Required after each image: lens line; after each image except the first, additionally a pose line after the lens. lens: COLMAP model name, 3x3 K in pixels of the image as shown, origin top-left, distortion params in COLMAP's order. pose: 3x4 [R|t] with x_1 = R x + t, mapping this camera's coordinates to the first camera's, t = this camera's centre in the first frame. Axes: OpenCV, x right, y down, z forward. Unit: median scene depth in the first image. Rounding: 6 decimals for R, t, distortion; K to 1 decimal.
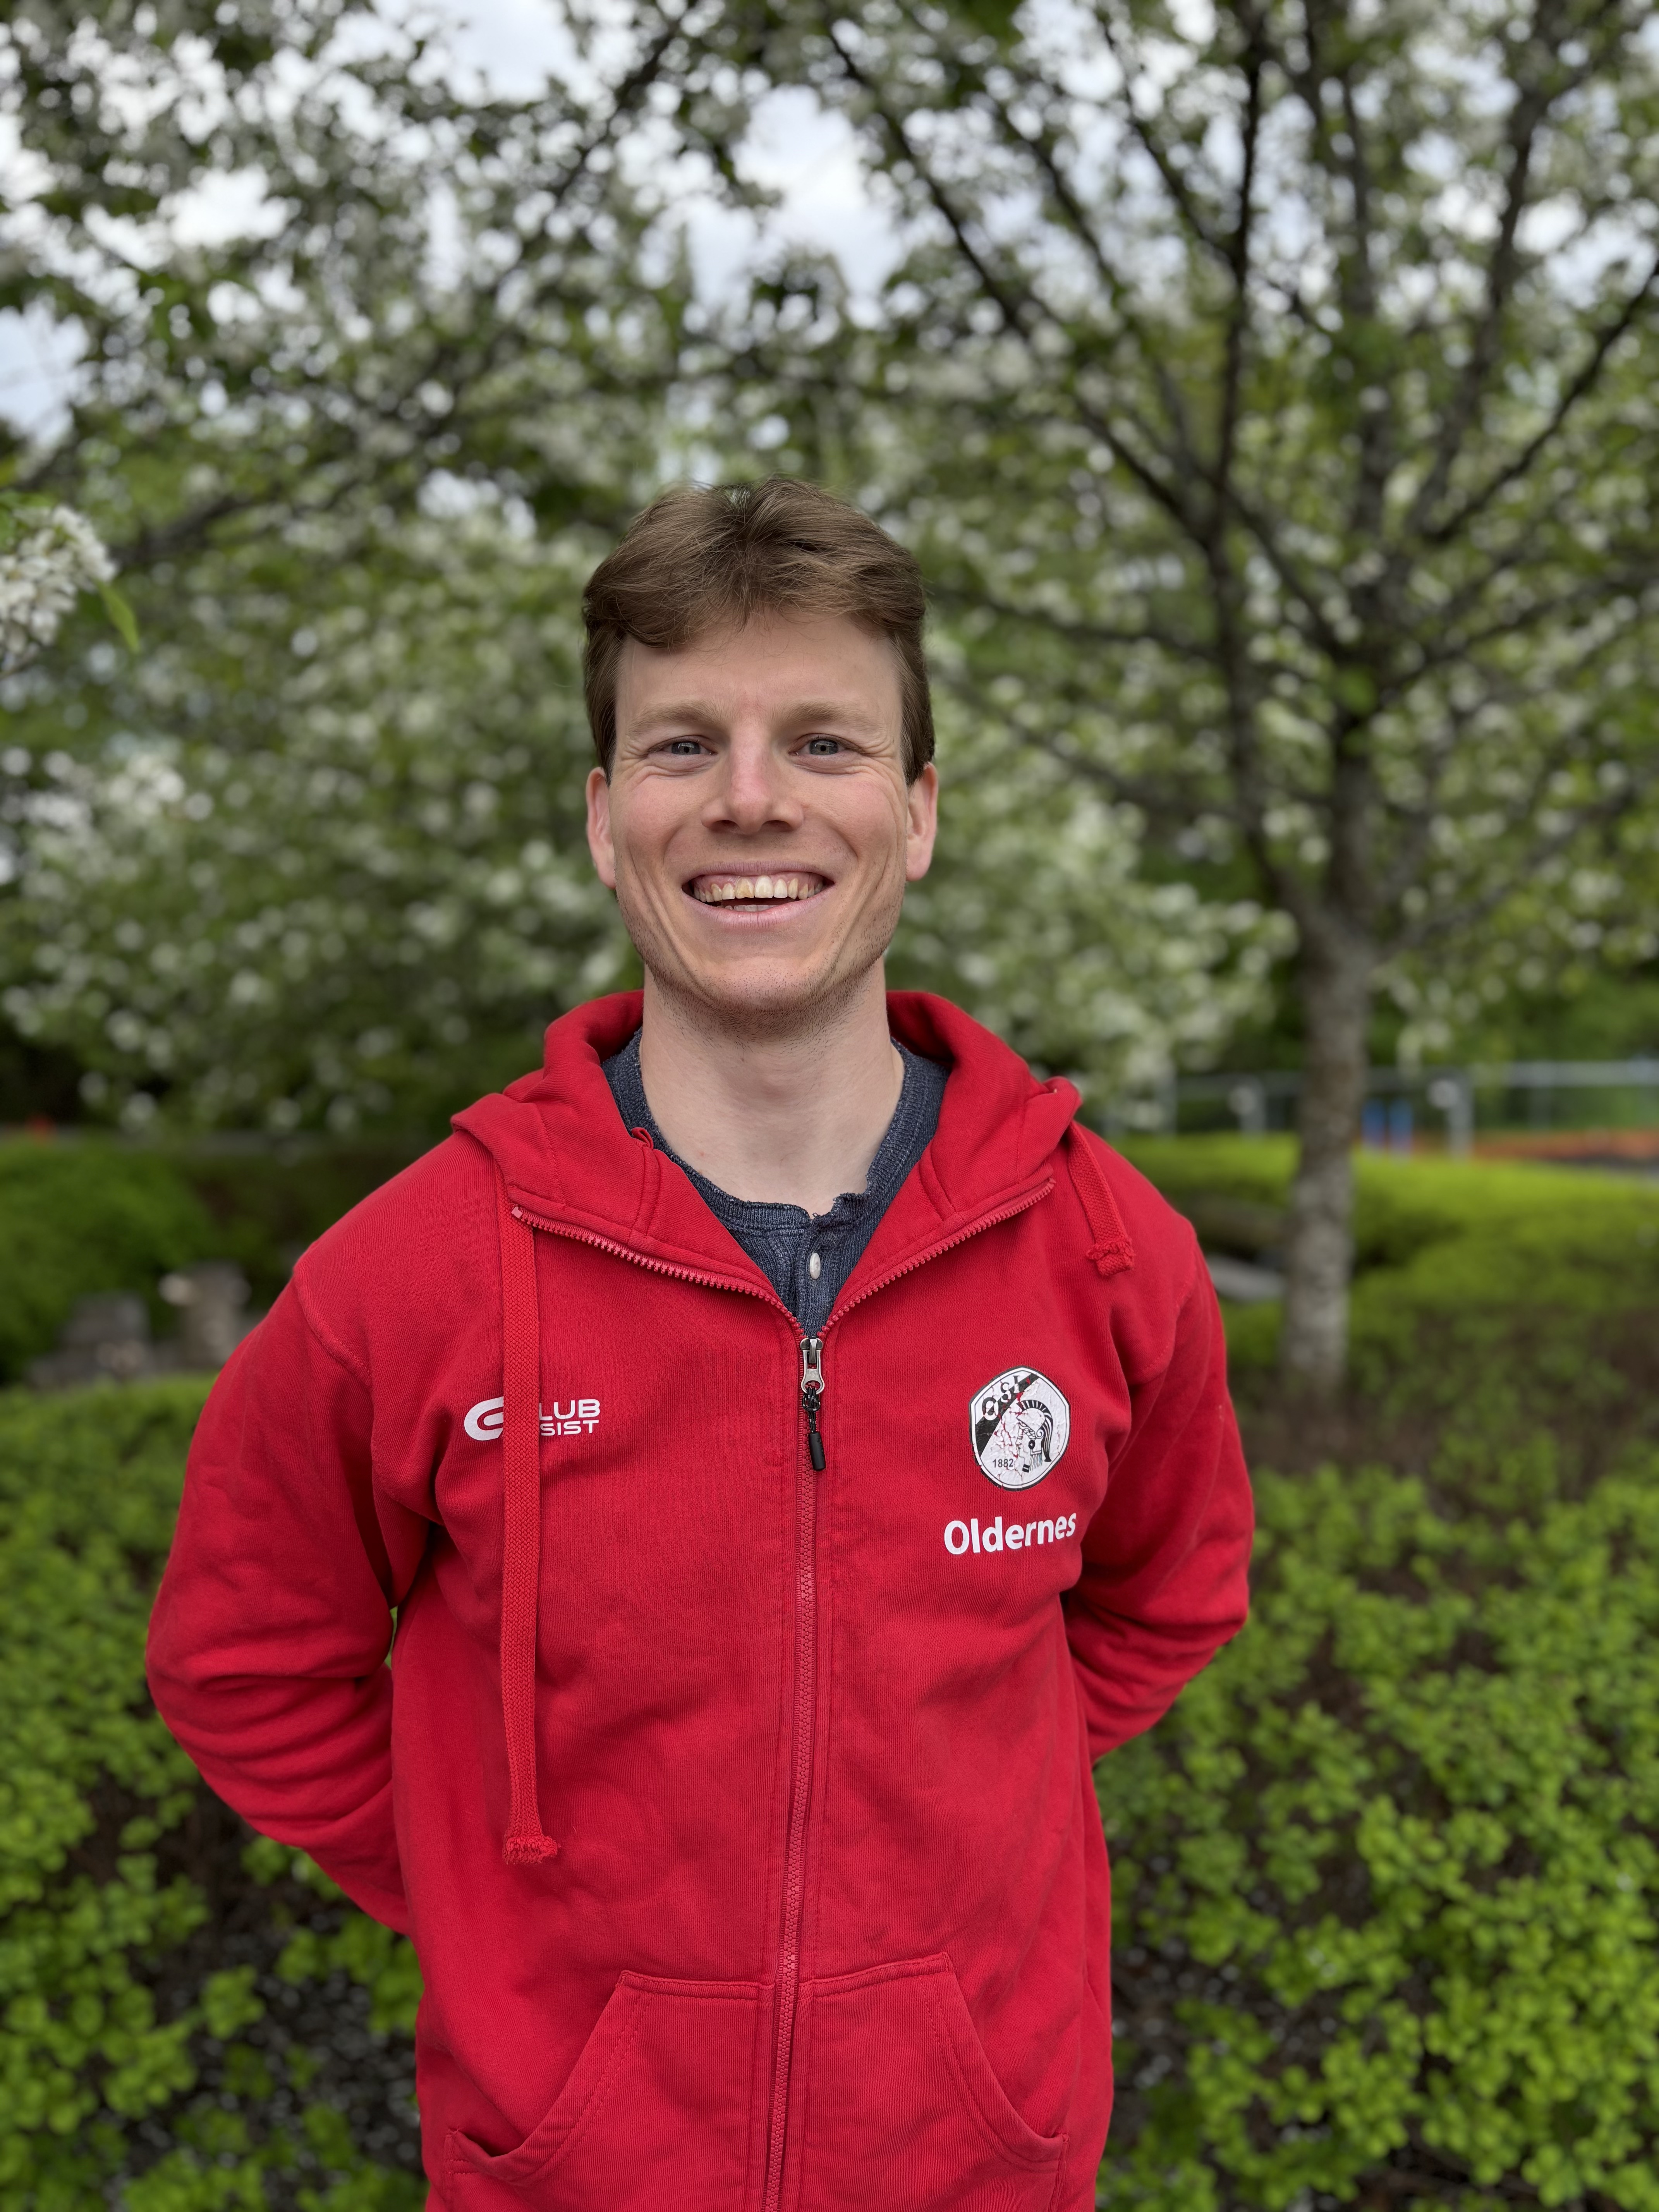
lens RADIAL K [[1719.5, 0, 815.7], [0, 1719.5, 1105.6], [0, 0, 1]] dist [0.008171, -0.021543]
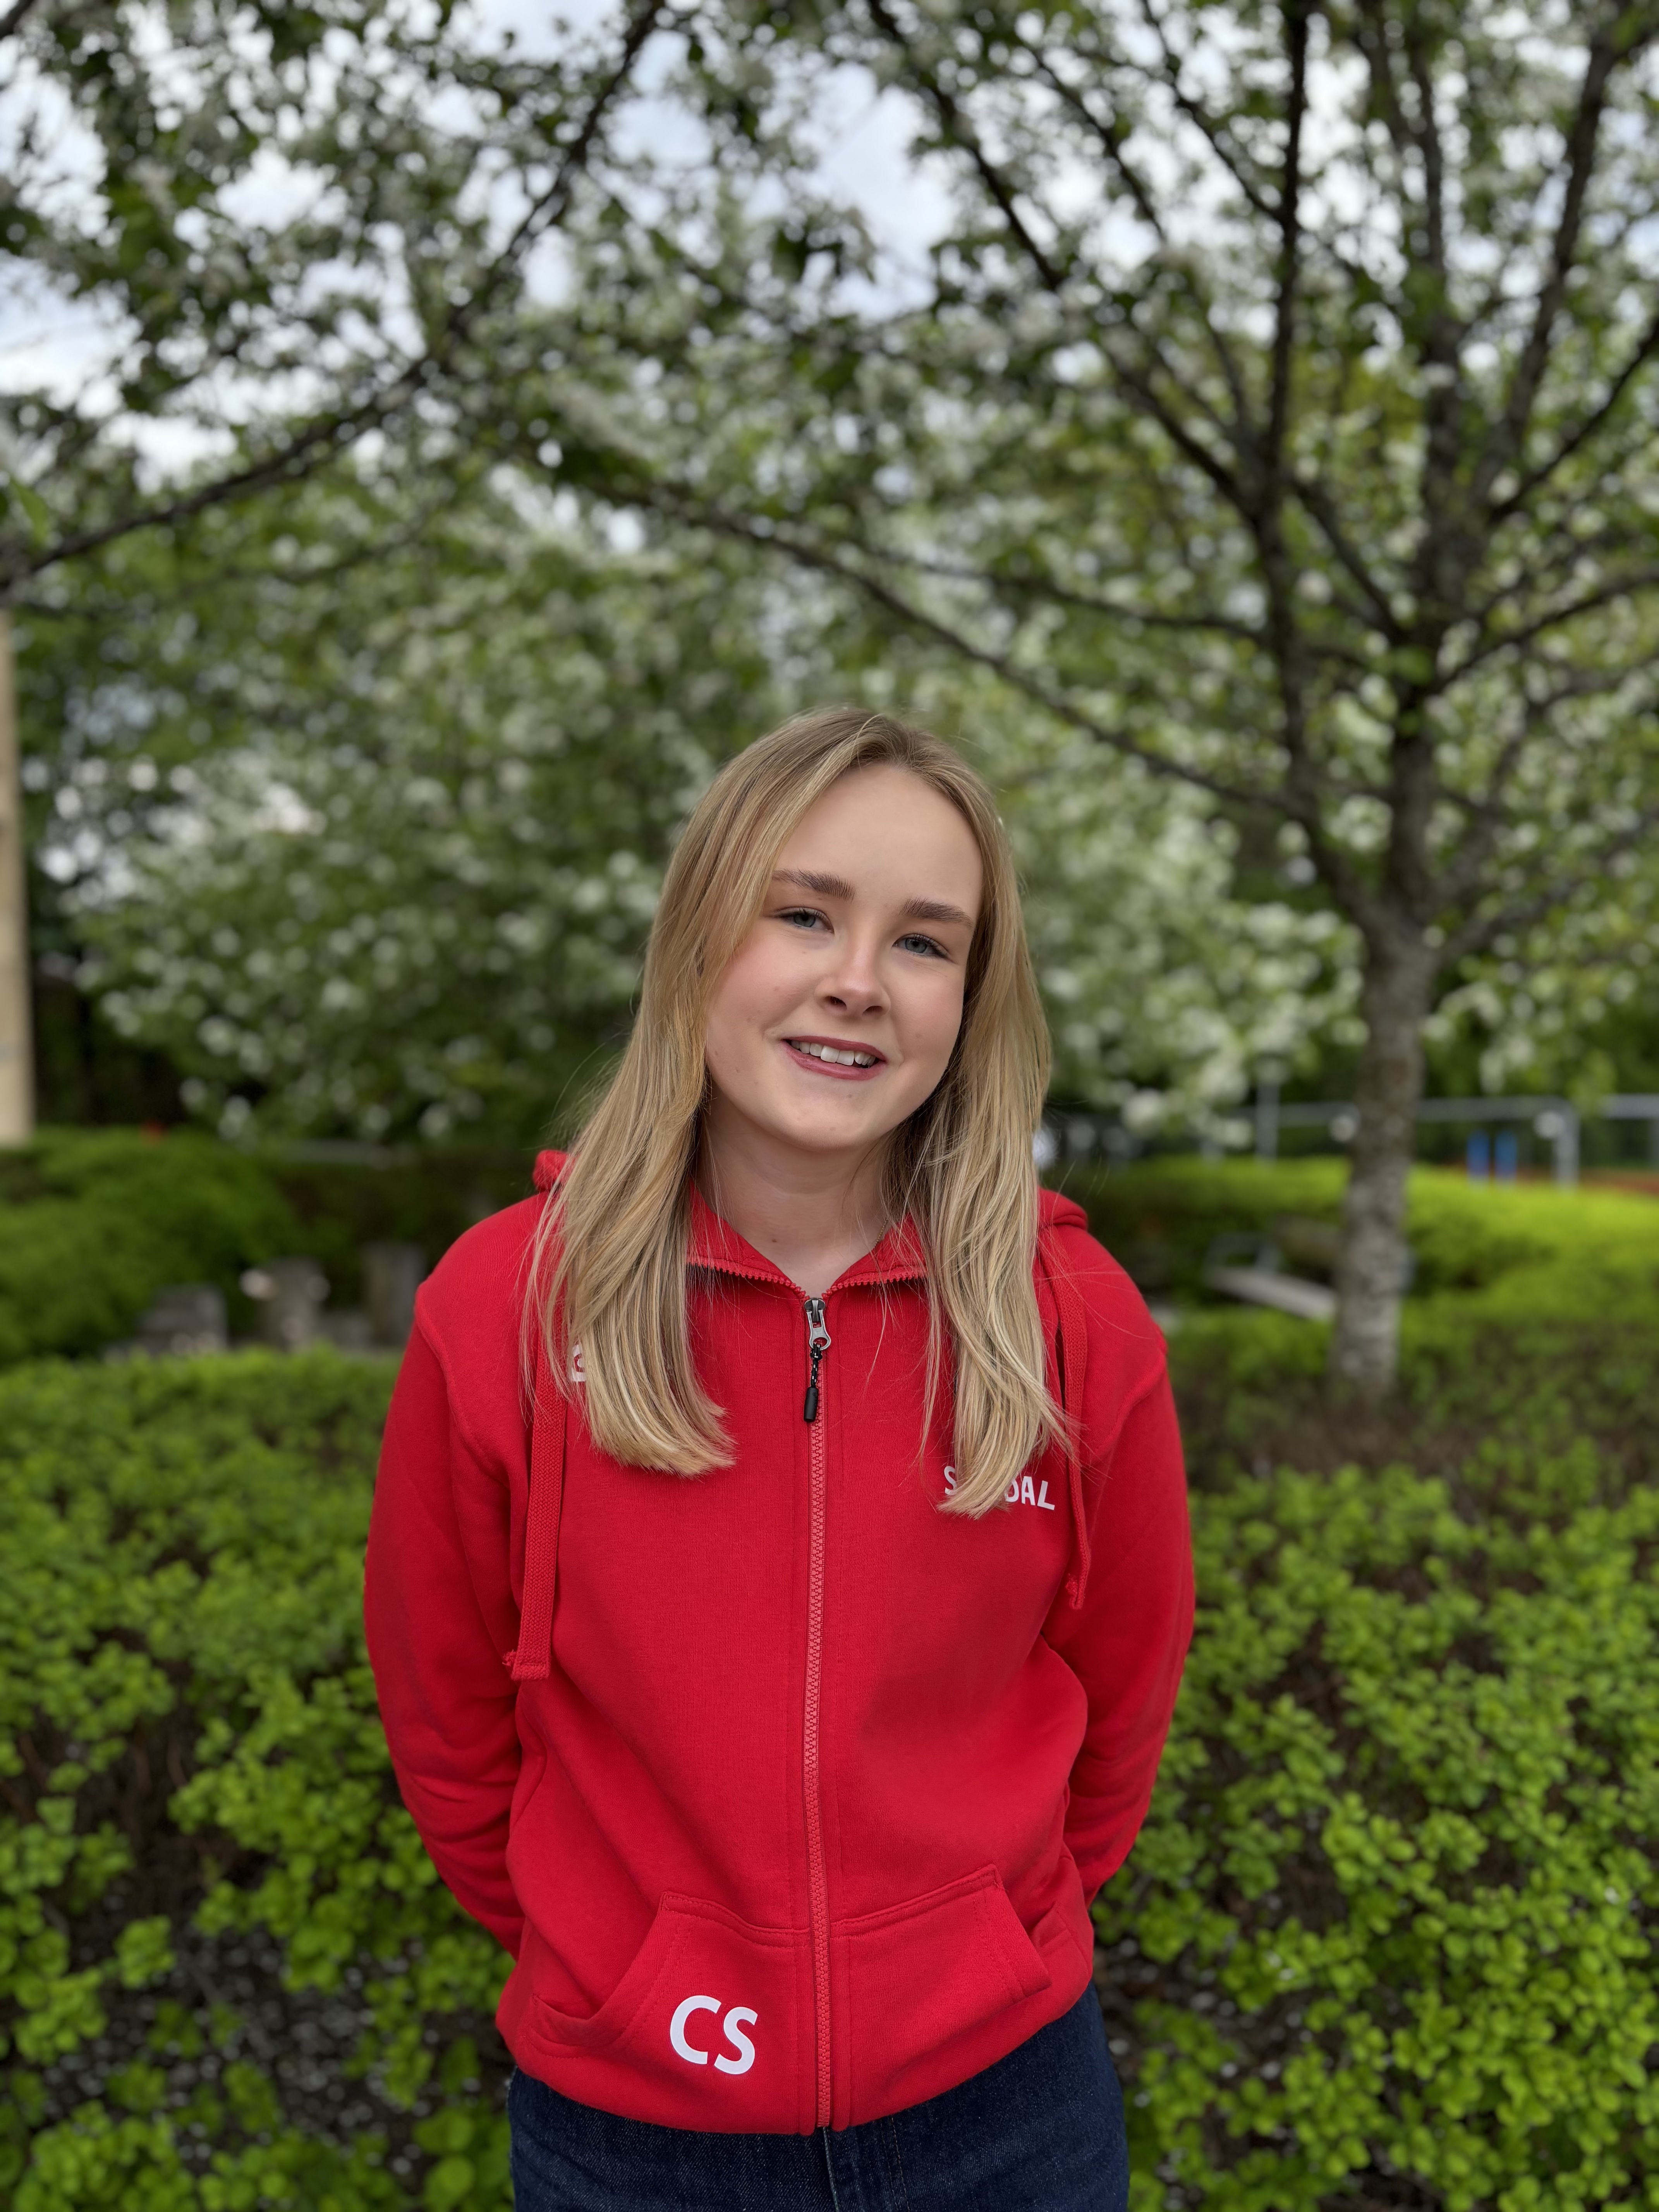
lens RADIAL K [[1719.5, 0, 815.7], [0, 1719.5, 1105.6], [0, 0, 1]] dist [0.008171, -0.021543]
pose [[0.998177, 0.020359, -0.056814, 0.063685], [-0.021038, 0.999714, -0.011375, 0.032807], [0.056566, 0.012549, 0.998320, 0.030178]]
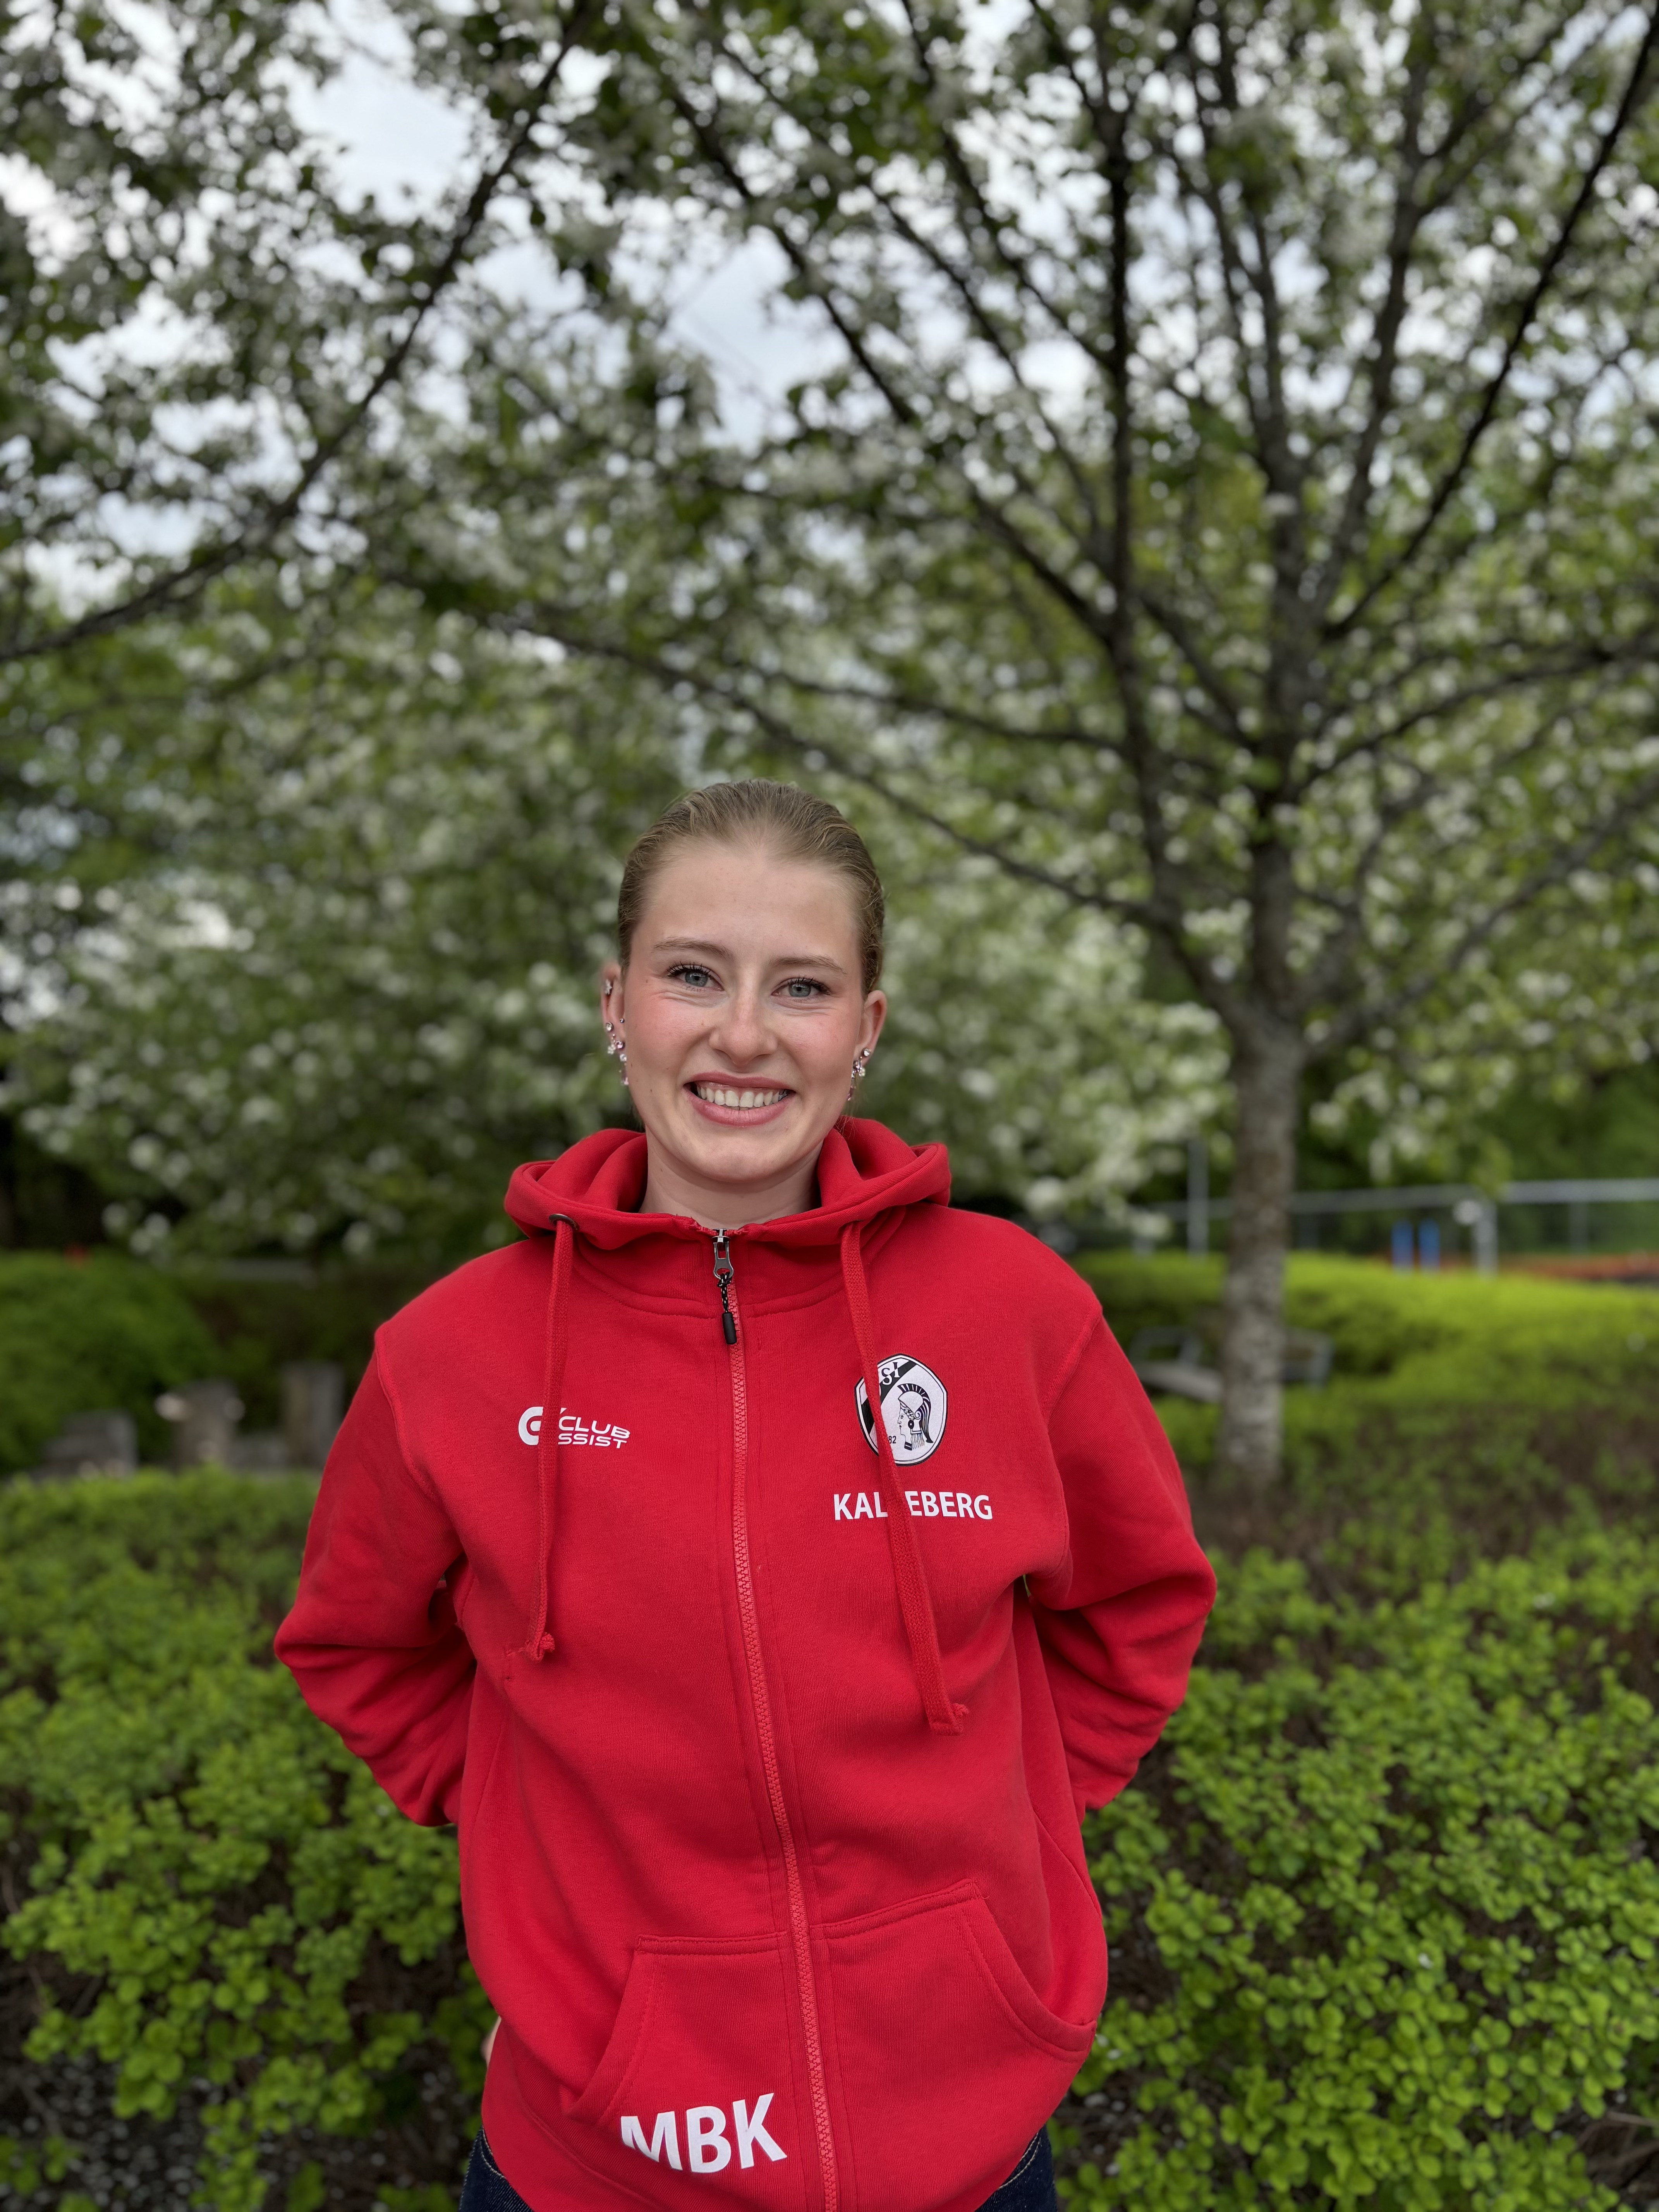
lens RADIAL K [[1708.1, 0, 829.5], [0, 1708.1, 1106.0], [0, 0, 1]] dist [0.043004, -0.072901]
pose [[0.999918, -0.005345, -0.011627, 0.115960], [0.004491, 0.997375, -0.072266, 0.034338], [0.011983, 0.072208, 0.997318, 0.006489]]
